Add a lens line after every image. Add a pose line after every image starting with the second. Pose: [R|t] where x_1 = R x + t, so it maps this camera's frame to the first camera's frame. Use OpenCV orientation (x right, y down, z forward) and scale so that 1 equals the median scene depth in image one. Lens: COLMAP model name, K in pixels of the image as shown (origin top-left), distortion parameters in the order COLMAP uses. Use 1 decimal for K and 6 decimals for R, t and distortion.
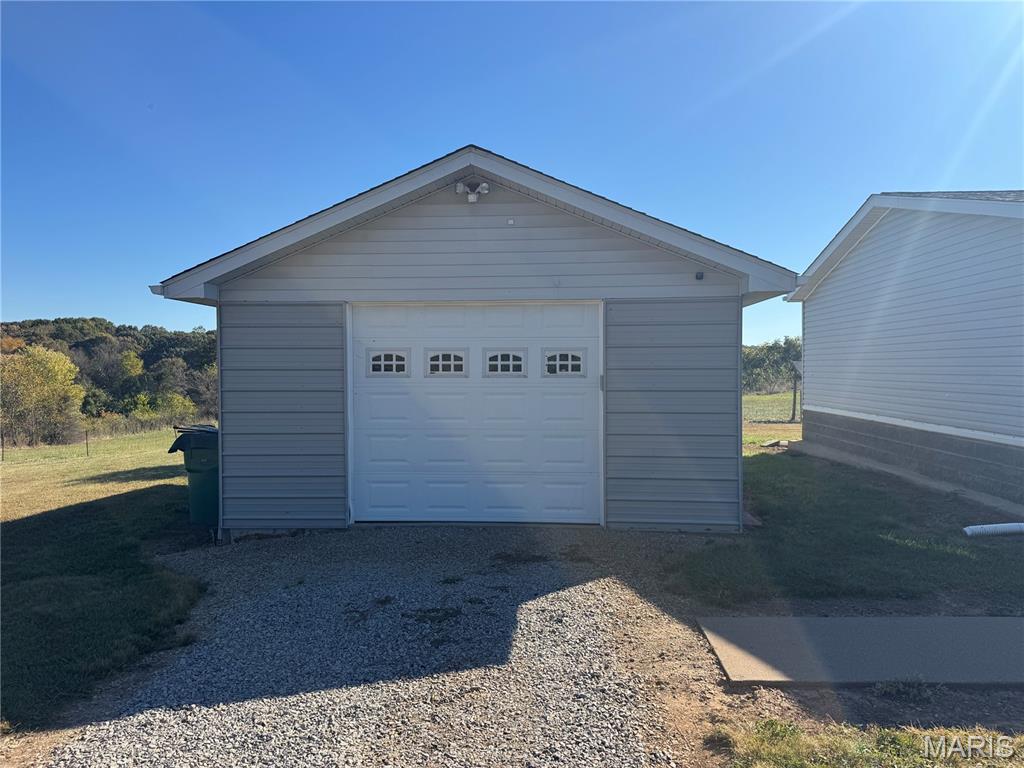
lens RADIAL K [[709.7, 0, 512.0], [0, 709.7, 384.0], [0, 0, 1]] dist [0.085609, -0.002089]
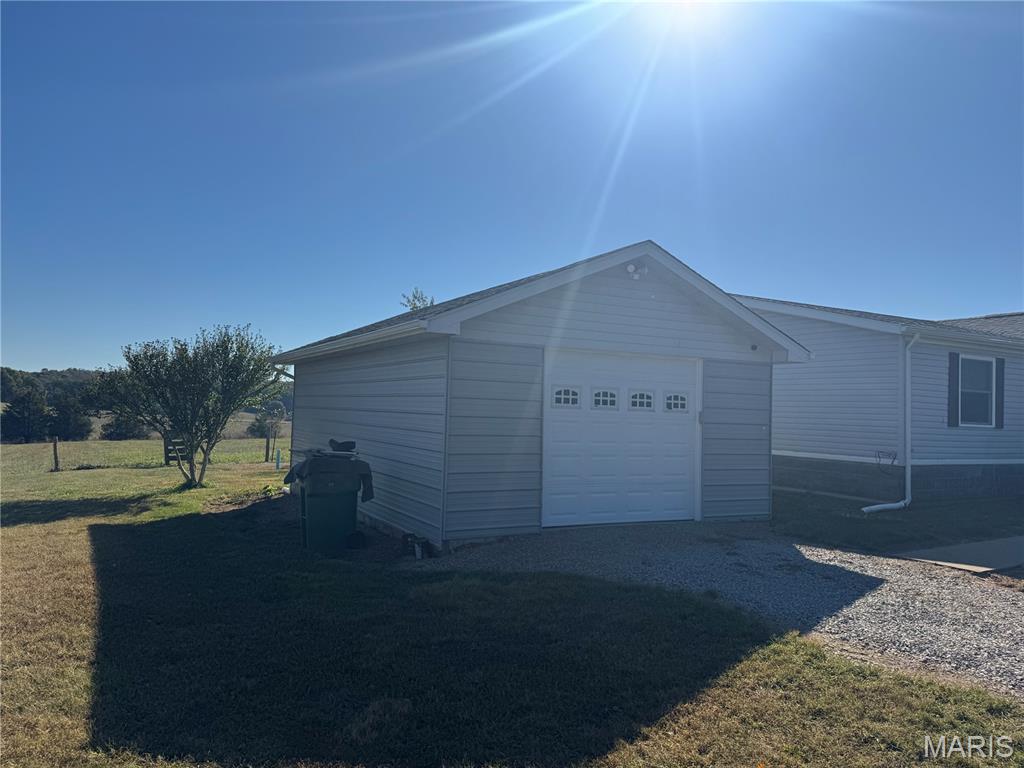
lens RADIAL K [[709.7, 0, 512.0], [0, 709.7, 384.0], [0, 0, 1]] dist [0.085609, -0.002089]
pose [[0.844577, 0.046639, 0.533399, -0.920649], [-0.030264, 0.998765, -0.039411, -0.000485], [-0.534579, 0.017143, 0.844945, 0.007173]]
